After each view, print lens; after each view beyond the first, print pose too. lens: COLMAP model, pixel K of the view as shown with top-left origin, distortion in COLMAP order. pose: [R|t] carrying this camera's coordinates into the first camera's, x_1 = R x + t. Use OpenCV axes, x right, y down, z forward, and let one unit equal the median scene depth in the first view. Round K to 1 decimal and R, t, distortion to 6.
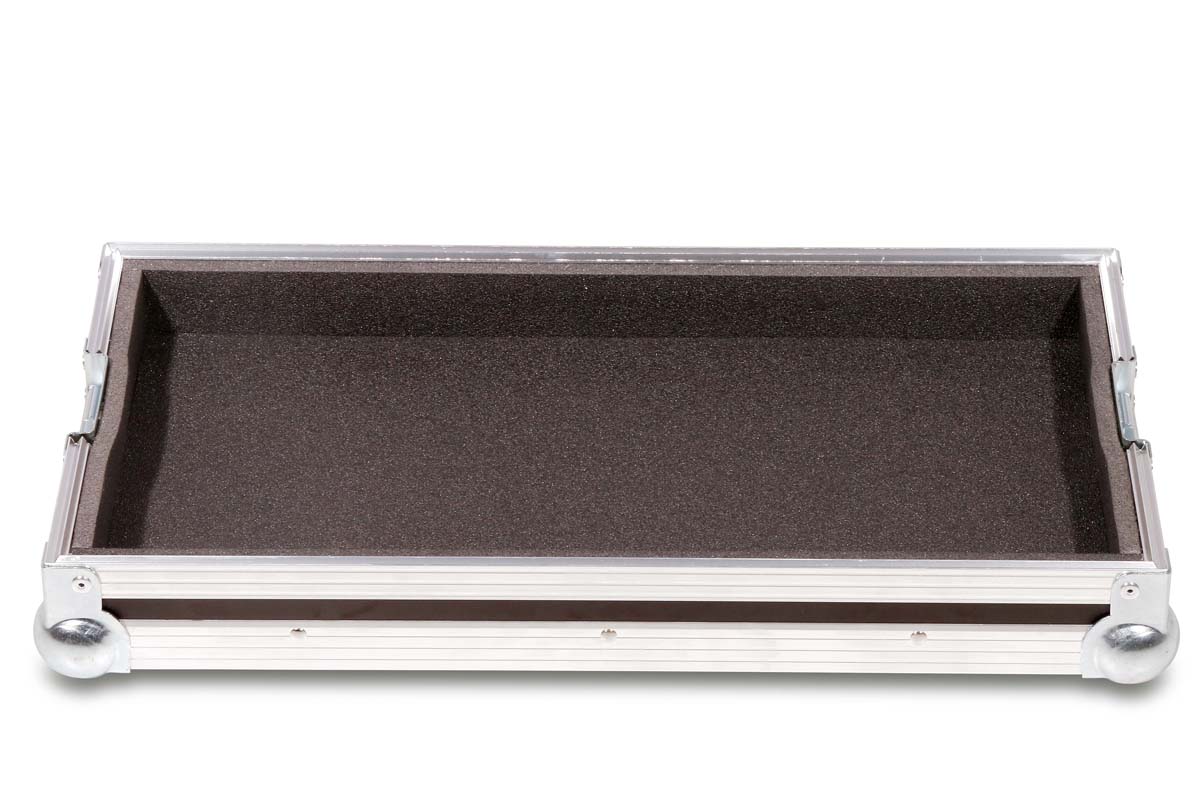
lens RADIAL K [[4378.1, 0, 600.0], [0, 4378.1, 400.0], [0, 0, 1]] dist [0.853617, -21.819637]
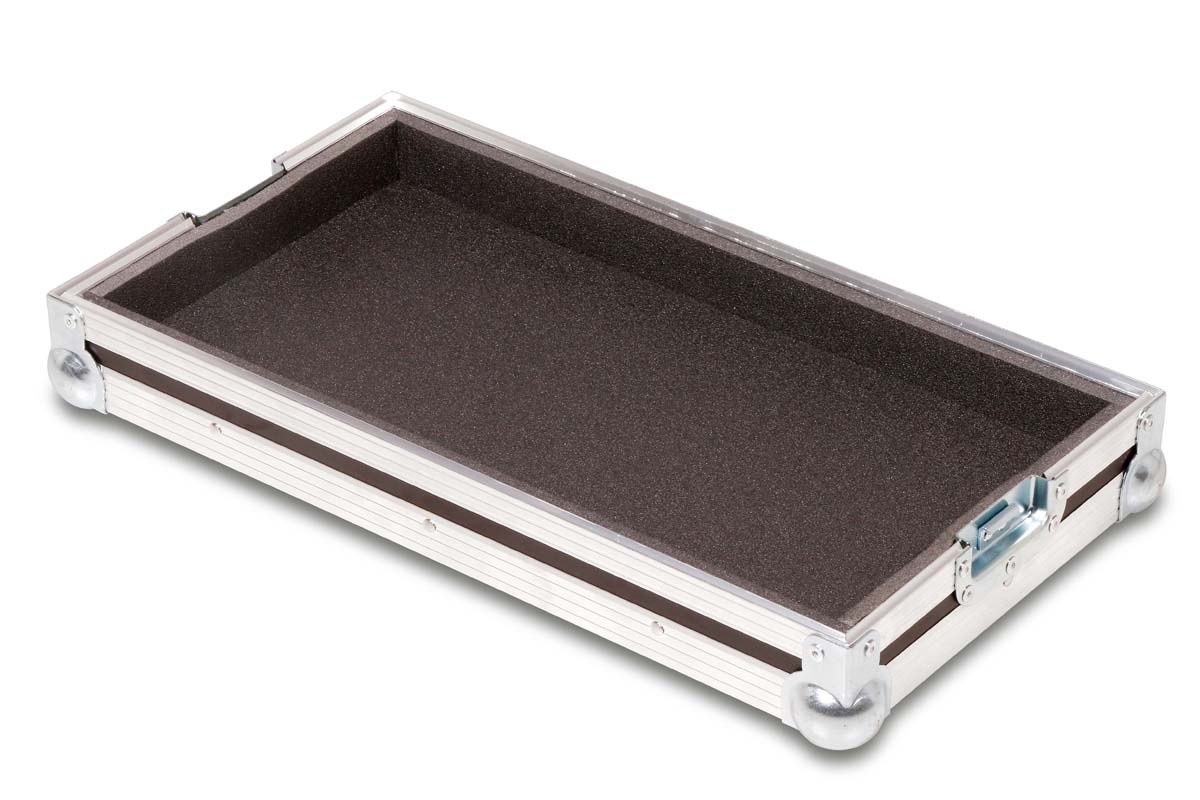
lens RADIAL K [[4378.1, 0, 600.0], [0, 4378.1, 400.0], [0, 0, 1]] dist [0.853617, -21.819637]
pose [[0.796480, 0.330496, -0.506352, 0.525250], [-0.335075, 0.938316, 0.085374, -0.075237], [0.503334, 0.101668, 0.858090, 0.076430]]
